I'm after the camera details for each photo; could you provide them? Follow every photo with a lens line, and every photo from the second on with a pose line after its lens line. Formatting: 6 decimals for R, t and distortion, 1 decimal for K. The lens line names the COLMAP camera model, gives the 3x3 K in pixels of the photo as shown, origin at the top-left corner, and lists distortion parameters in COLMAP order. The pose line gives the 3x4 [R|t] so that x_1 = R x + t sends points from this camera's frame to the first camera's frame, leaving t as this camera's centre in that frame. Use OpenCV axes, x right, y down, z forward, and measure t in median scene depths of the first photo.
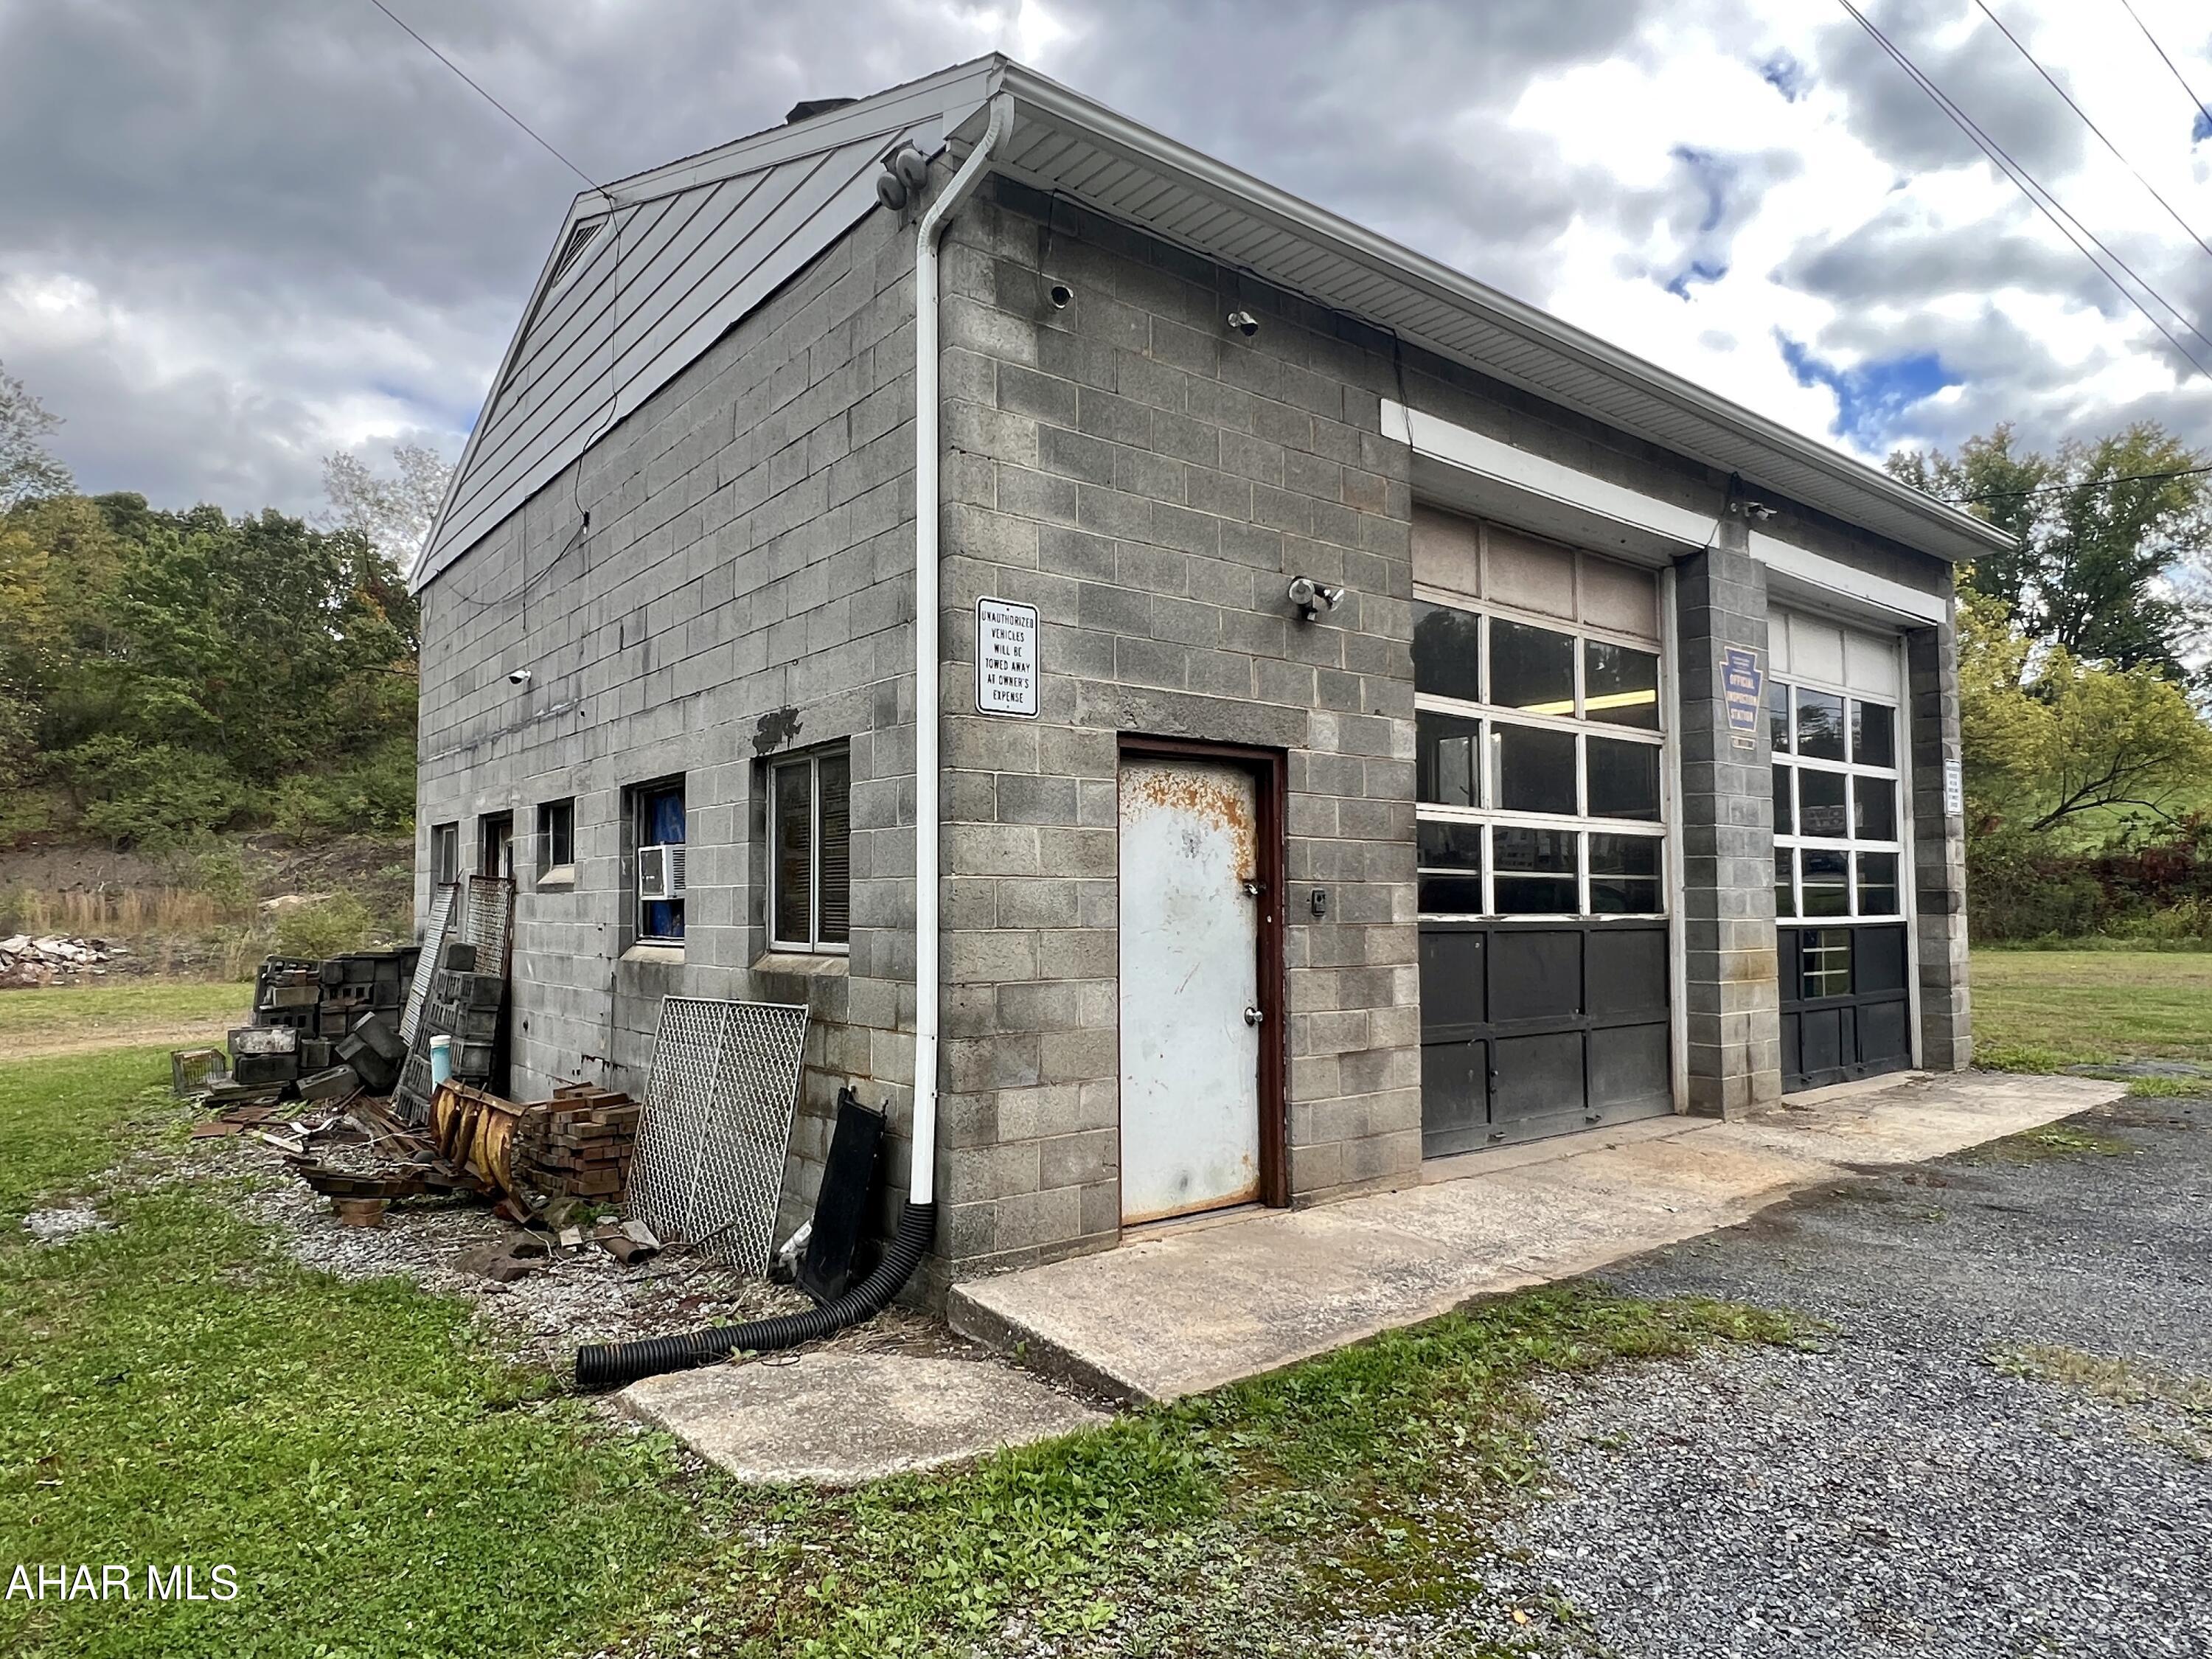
lens RADIAL K [[1352.7, 0, 1106.0], [0, 1352.7, 829.5], [0, 0, 1]] dist [0.003800, -0.001419]
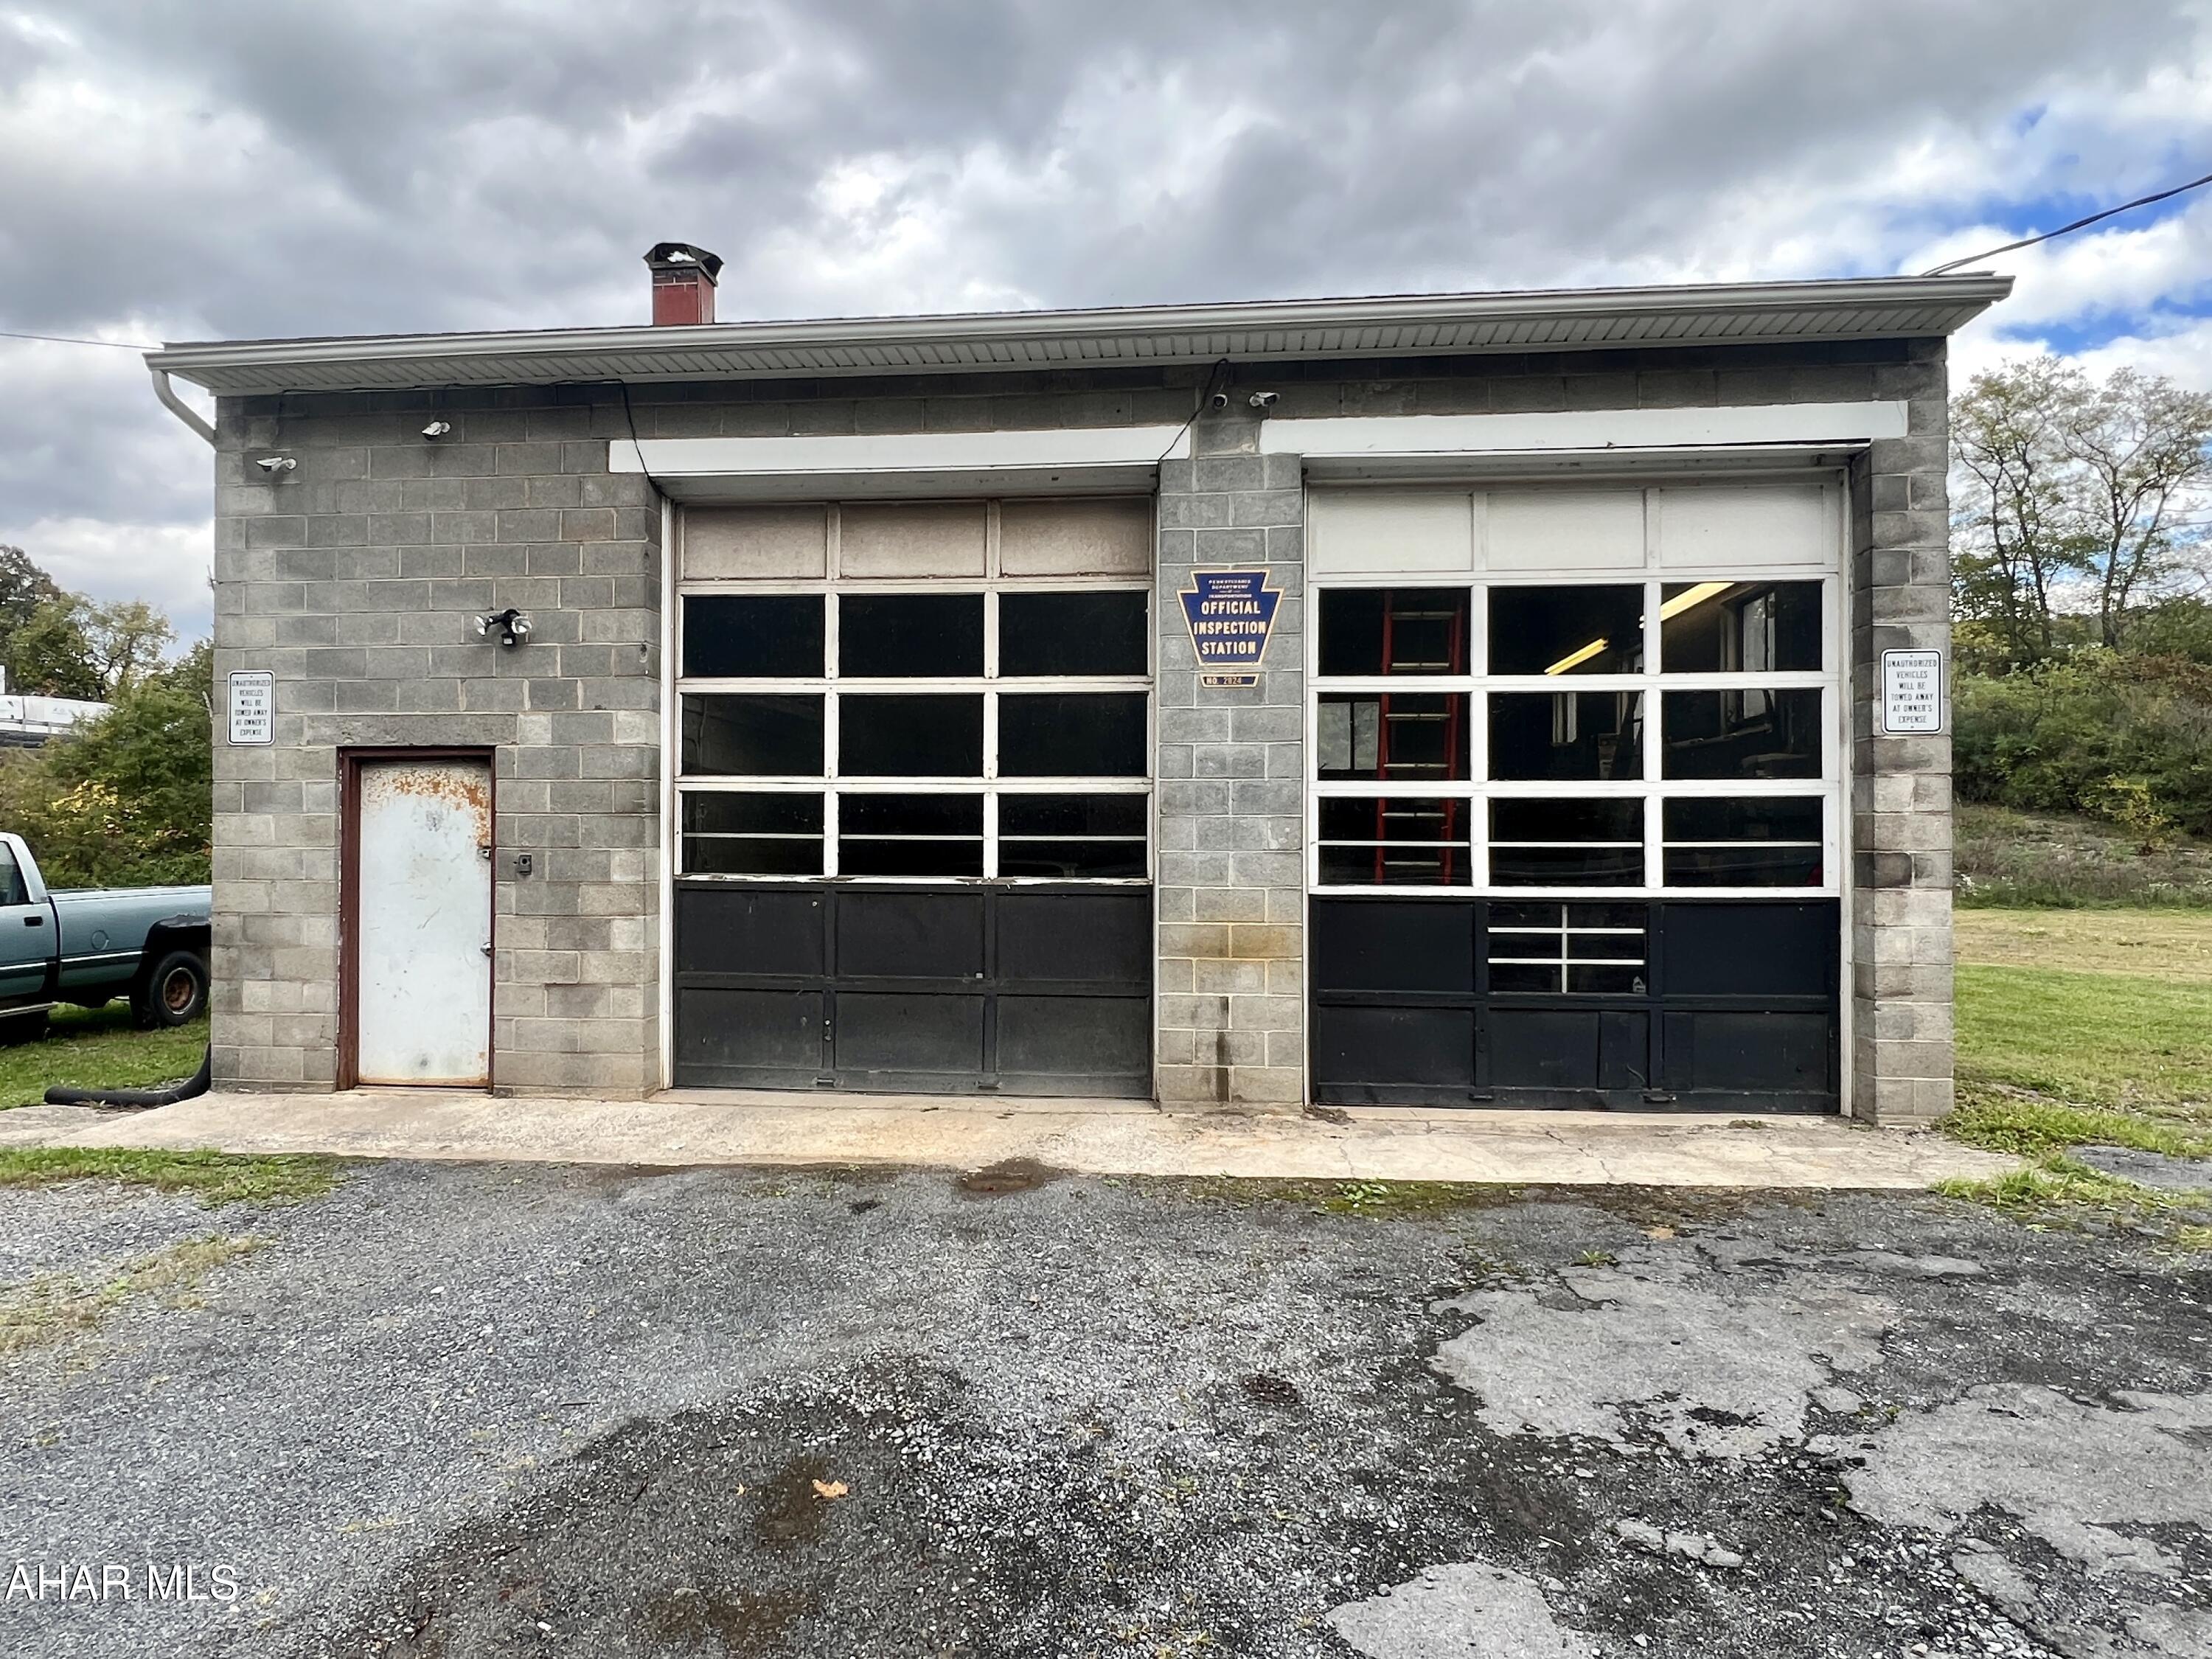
lens RADIAL K [[1352.7, 0, 1106.0], [0, 1352.7, 829.5], [0, 0, 1]] dist [0.003800, -0.001419]
pose [[0.705443, -0.006328, -0.708738, 1.480263], [0.035608, 0.999014, 0.026523, 0.006964], [0.707871, -0.043947, 0.704973, 0.497816]]
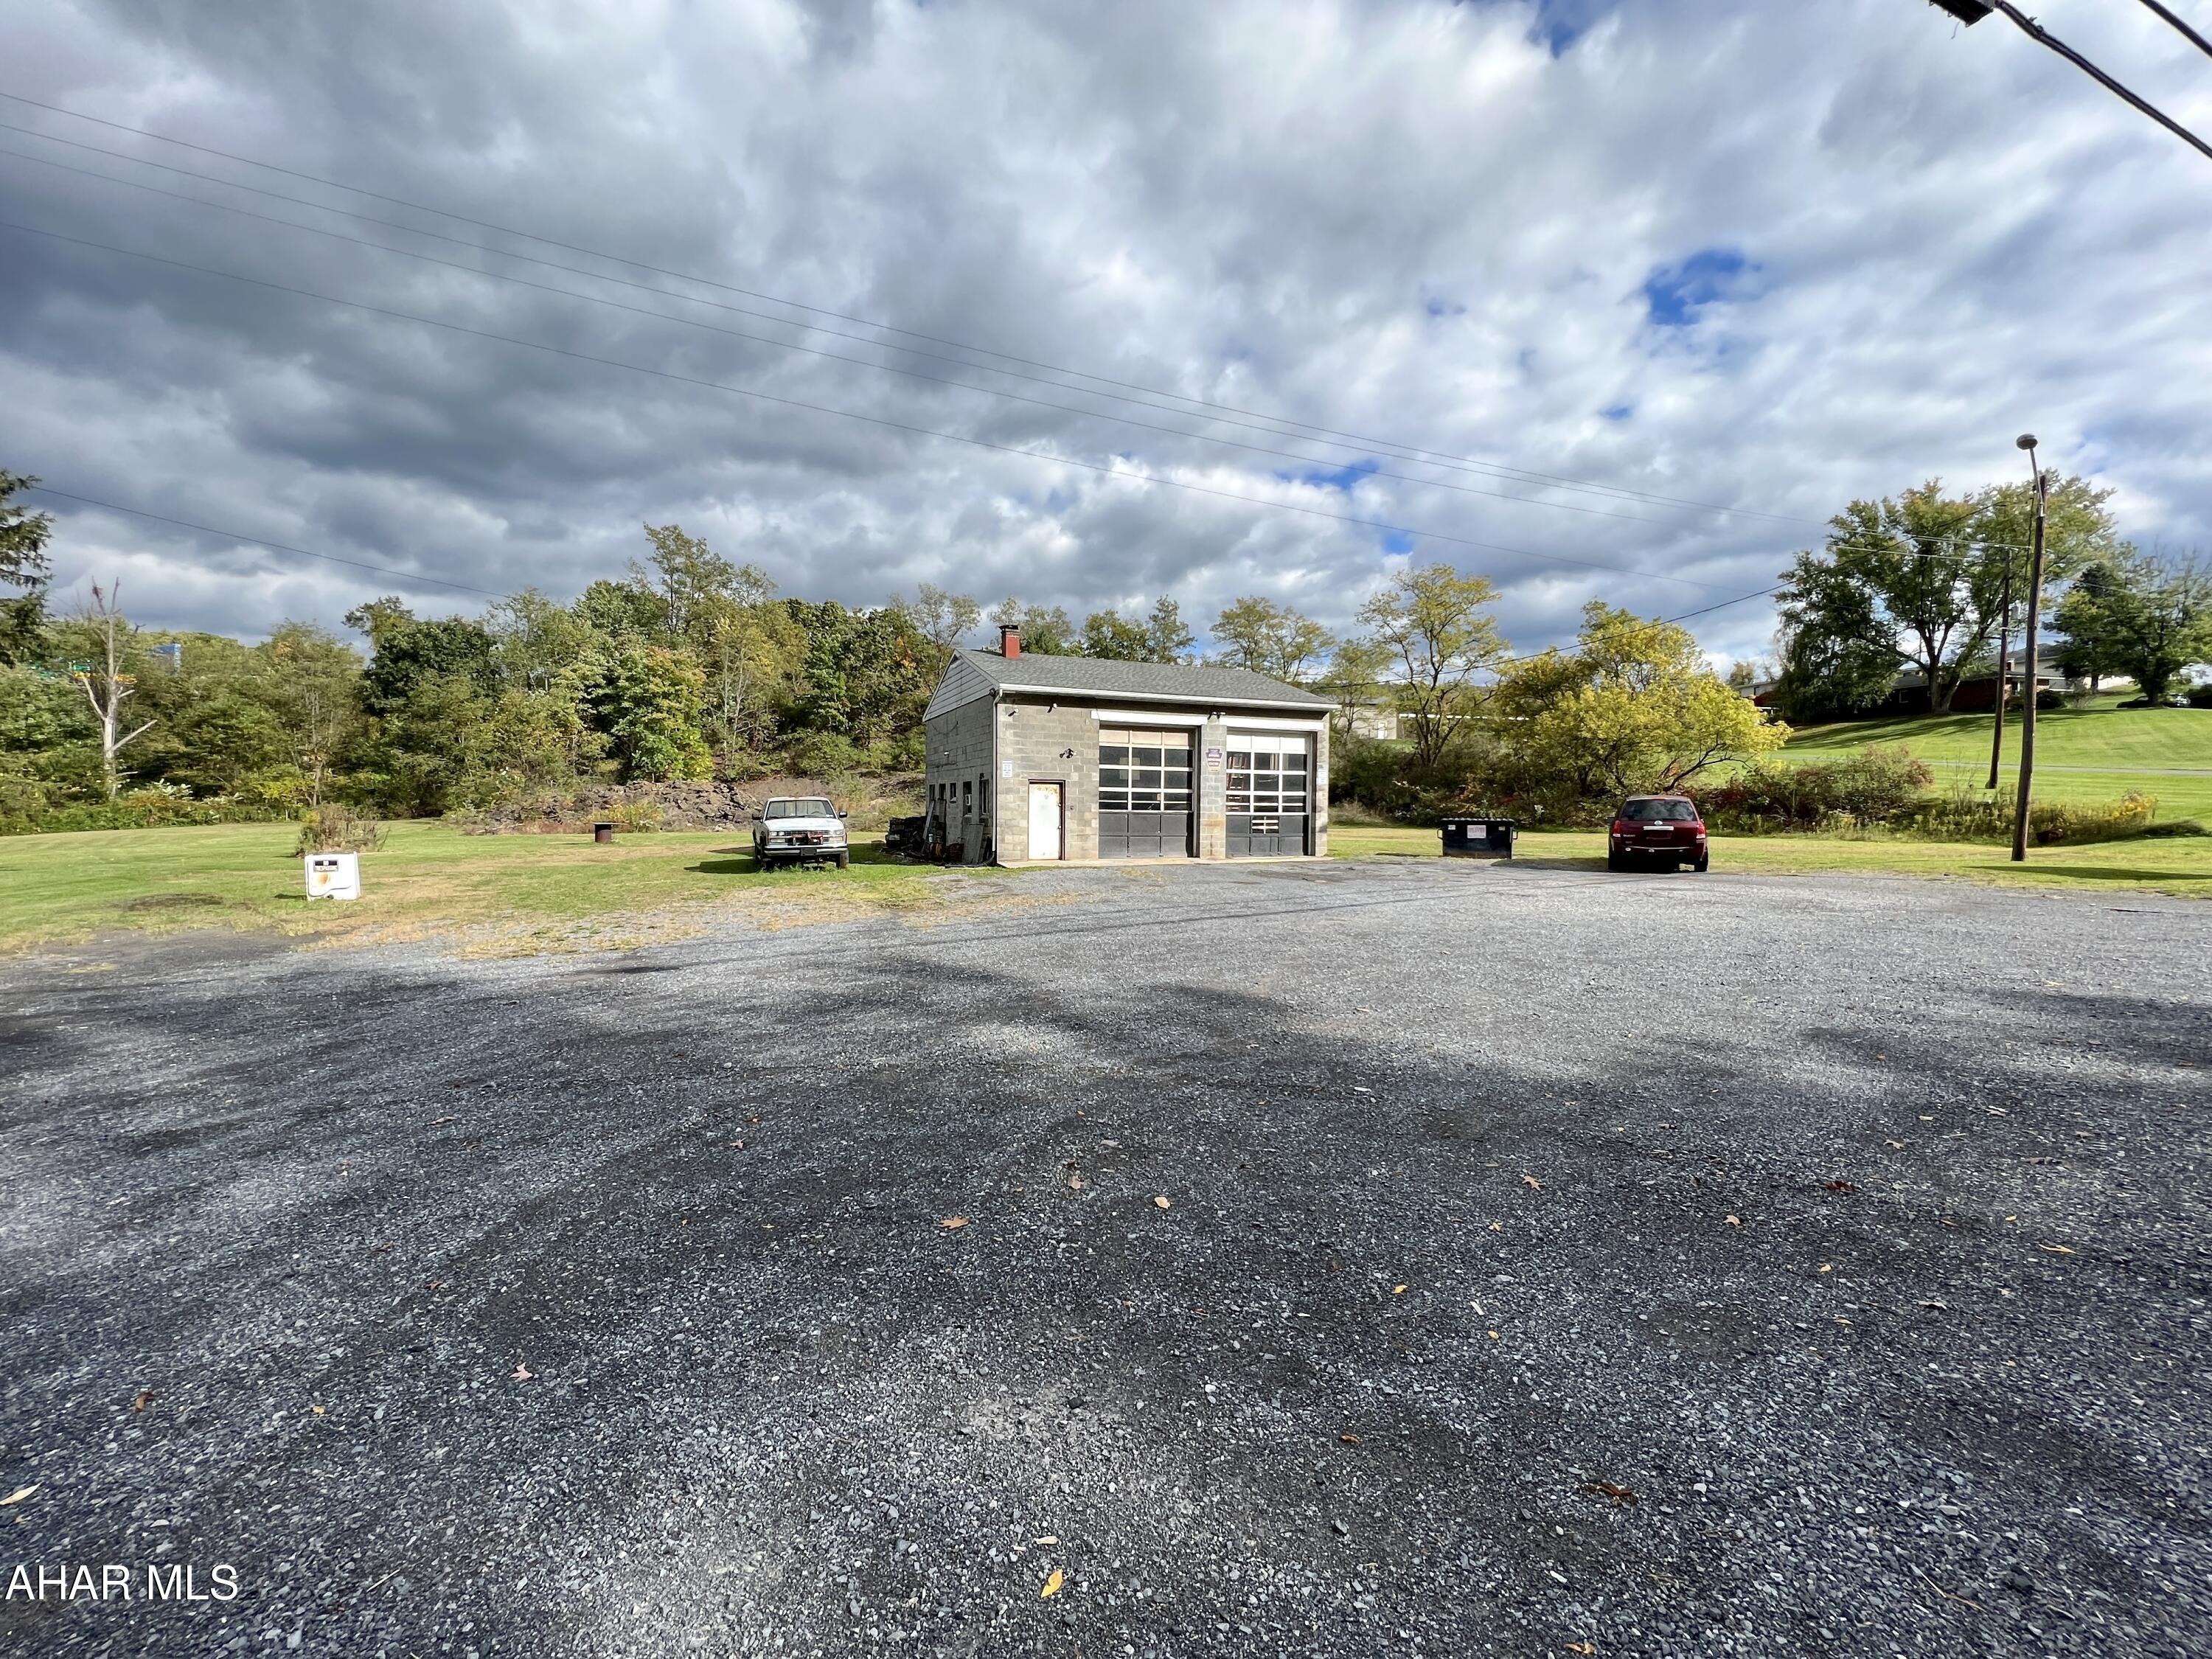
lens RADIAL K [[894.1, 0, 1103.6], [0, 894.1, 822.8], [0, 0, 1]] dist [0.000373, -0.000003]
pose [[0.961410, 0.016053, -0.274651, 1.314292], [0.004241, 0.997313, 0.073140, -0.153159], [0.275087, -0.071482, 0.958758, -2.537927]]
